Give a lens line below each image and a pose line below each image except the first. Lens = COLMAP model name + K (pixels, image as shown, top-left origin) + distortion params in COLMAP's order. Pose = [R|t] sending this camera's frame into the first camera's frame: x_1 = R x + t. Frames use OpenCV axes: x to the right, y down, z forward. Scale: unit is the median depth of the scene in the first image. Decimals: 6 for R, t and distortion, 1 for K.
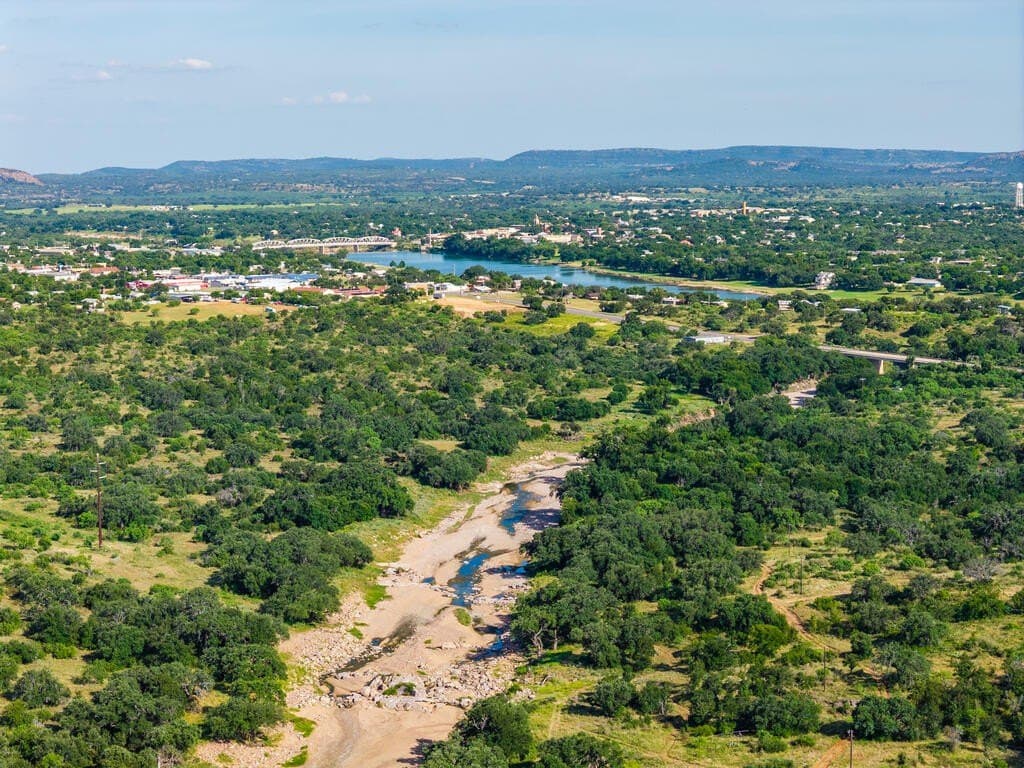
lens RADIAL K [[2096.5, 0, 512.0], [0, 2096.5, 384.0], [0, 0, 1]] dist [-0.282127, 1.970387]
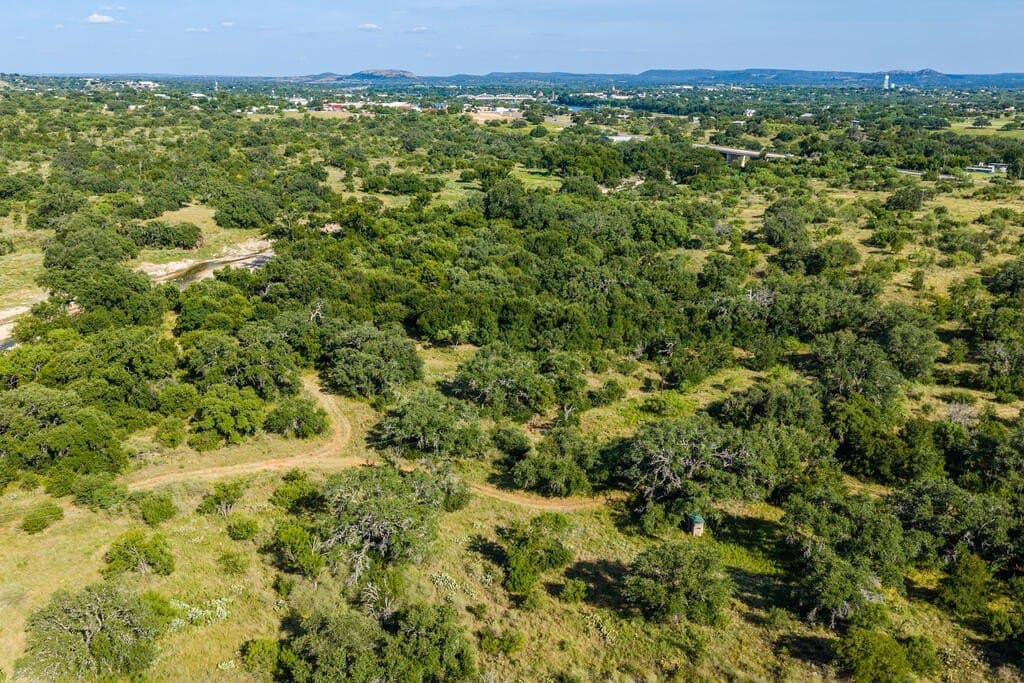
lens RADIAL K [[864.6, 0, 507.7], [0, 864.6, 342.1], [0, 0, 1]] dist [0.003974, -0.006450]
pose [[0.986707, 0.061383, -0.150471, 0.110914], [-0.032117, 0.981315, 0.189710, 0.004138], [0.159305, -0.182355, 0.970241, 0.405190]]
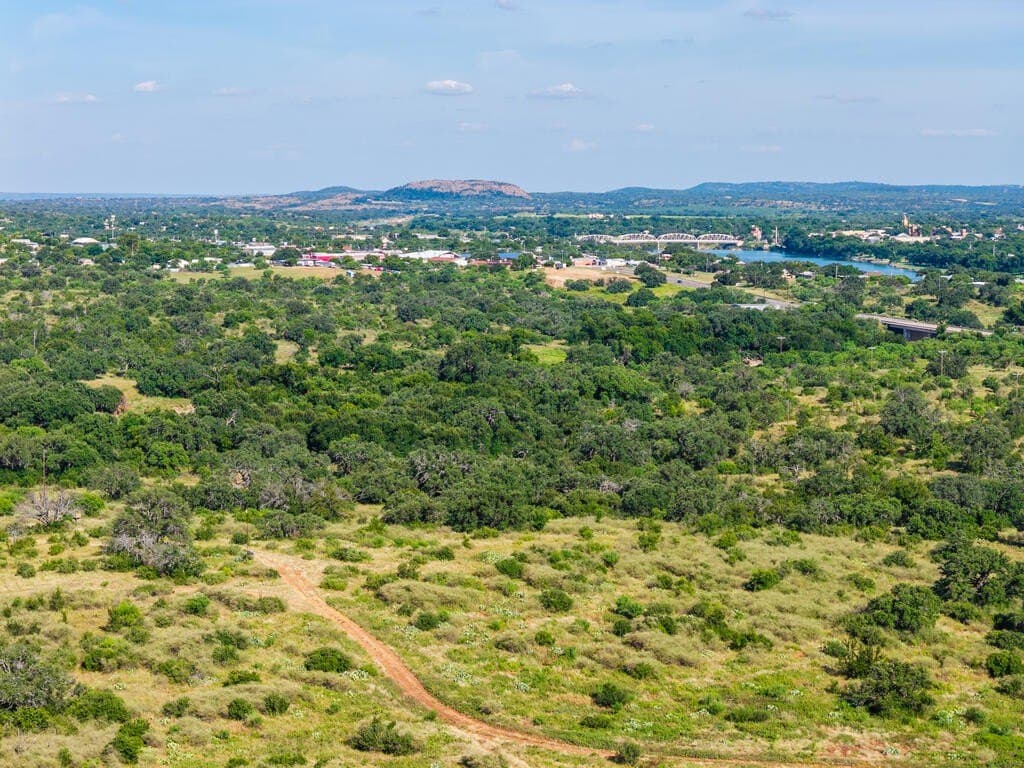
lens RADIAL K [[2096.5, 0, 512.0], [0, 2096.5, 384.0], [0, 0, 1]] dist [-0.282127, 1.970387]
pose [[0.961589, 0.033422, -0.272450, 0.218916], [-0.037659, 0.999237, -0.010333, 0.020623], [0.271897, 0.020196, 0.962115, 0.166926]]
